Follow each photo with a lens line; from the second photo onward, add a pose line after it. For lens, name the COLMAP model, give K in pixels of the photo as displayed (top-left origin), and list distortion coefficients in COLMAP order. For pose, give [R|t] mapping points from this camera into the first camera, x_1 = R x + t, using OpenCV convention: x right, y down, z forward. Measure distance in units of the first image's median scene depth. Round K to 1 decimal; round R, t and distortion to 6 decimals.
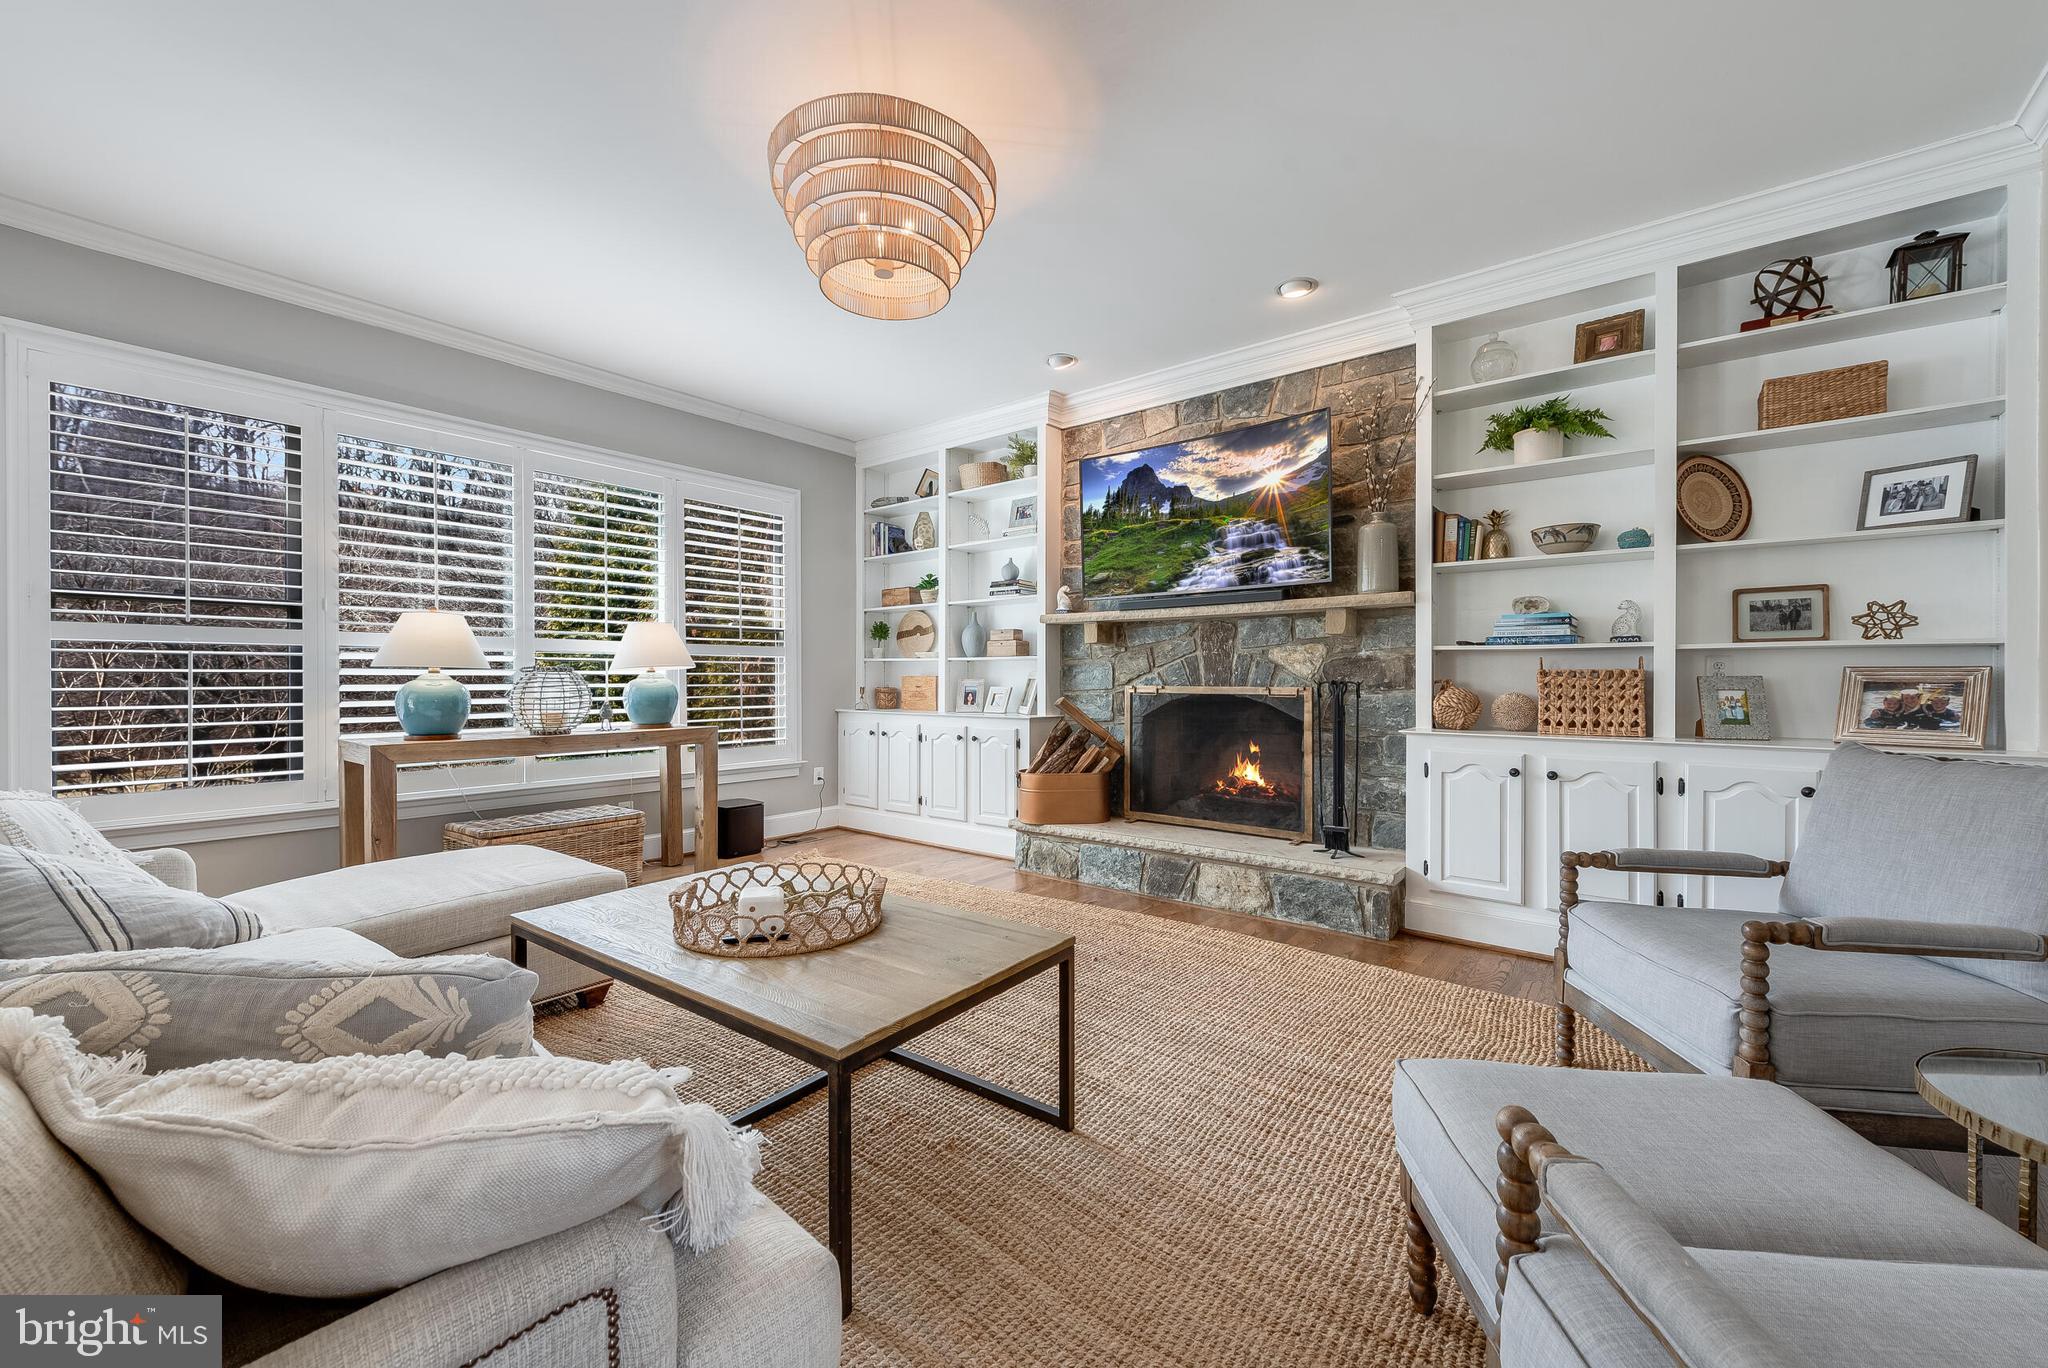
lens RADIAL K [[809.7, 0, 1015.1], [0, 809.7, 695.4], [0, 0, 1]] dist [0.012222, -0.000056]
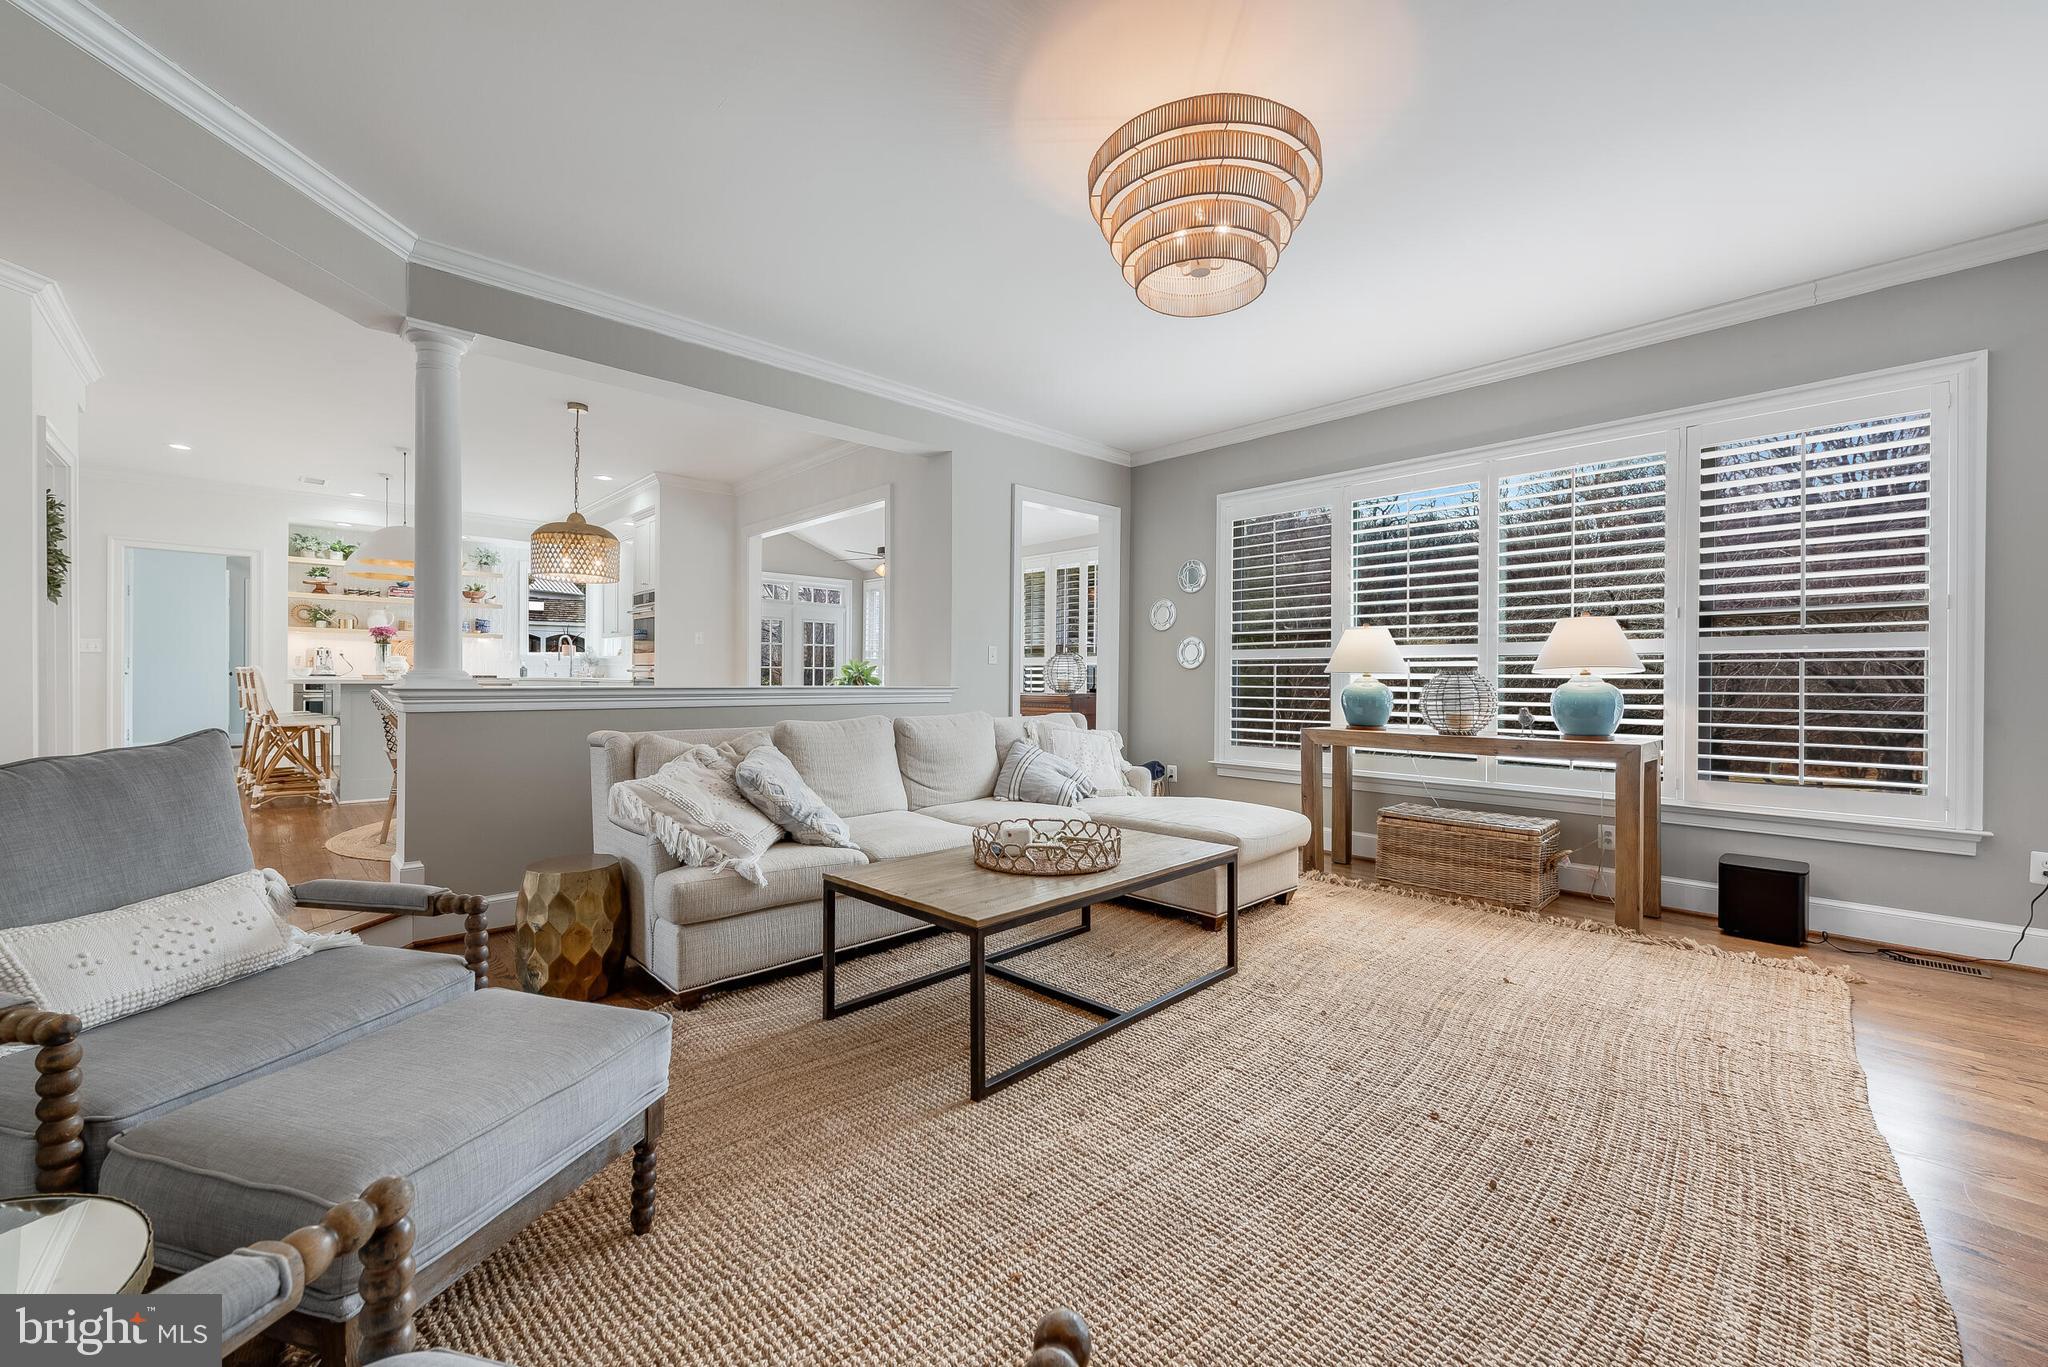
lens RADIAL K [[791.7, 0, 1024.0], [0, 791.7, 683.5], [0, 0, 1]] dist [0.002381, 0.000123]
pose [[-0.133759, 0.004190, -0.991005, 0.433065], [-0.026755, 0.999611, 0.007837, -0.009907], [0.990653, 0.027562, -0.133595, 0.487127]]
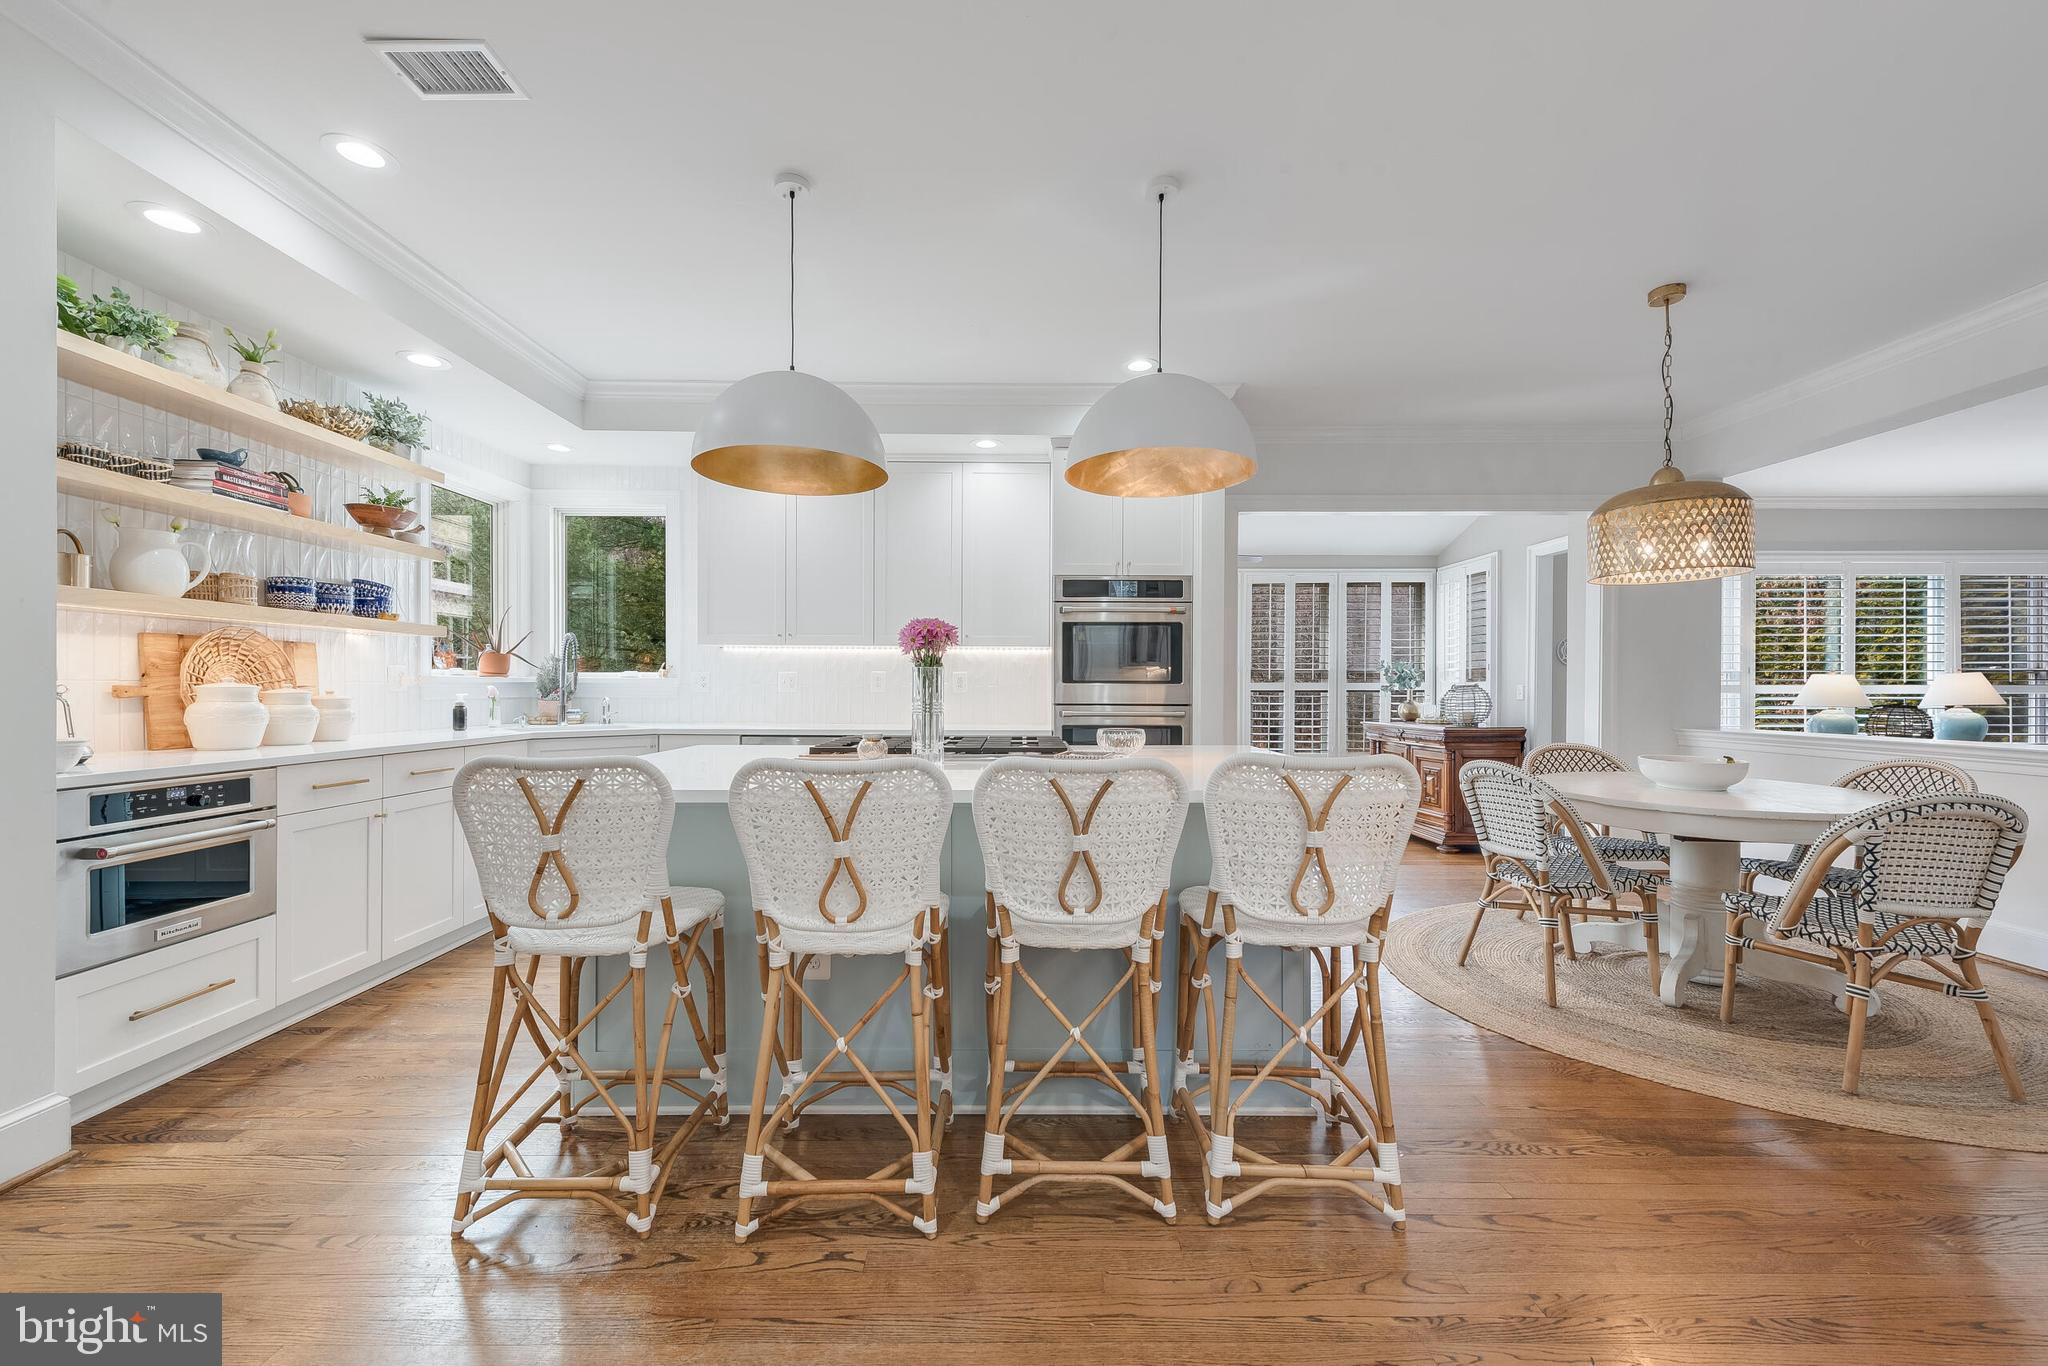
lens RADIAL K [[810.8, 0, 1012.6], [0, 810.8, 693.8], [0, 0, 1]] dist [0.014915, -0.000216]
pose [[0.618768, 0.006656, -0.785545, -0.288131], [-0.015469, 0.999873, -0.003713, -0.018875], [0.785421, 0.014450, 0.618793, -0.962717]]
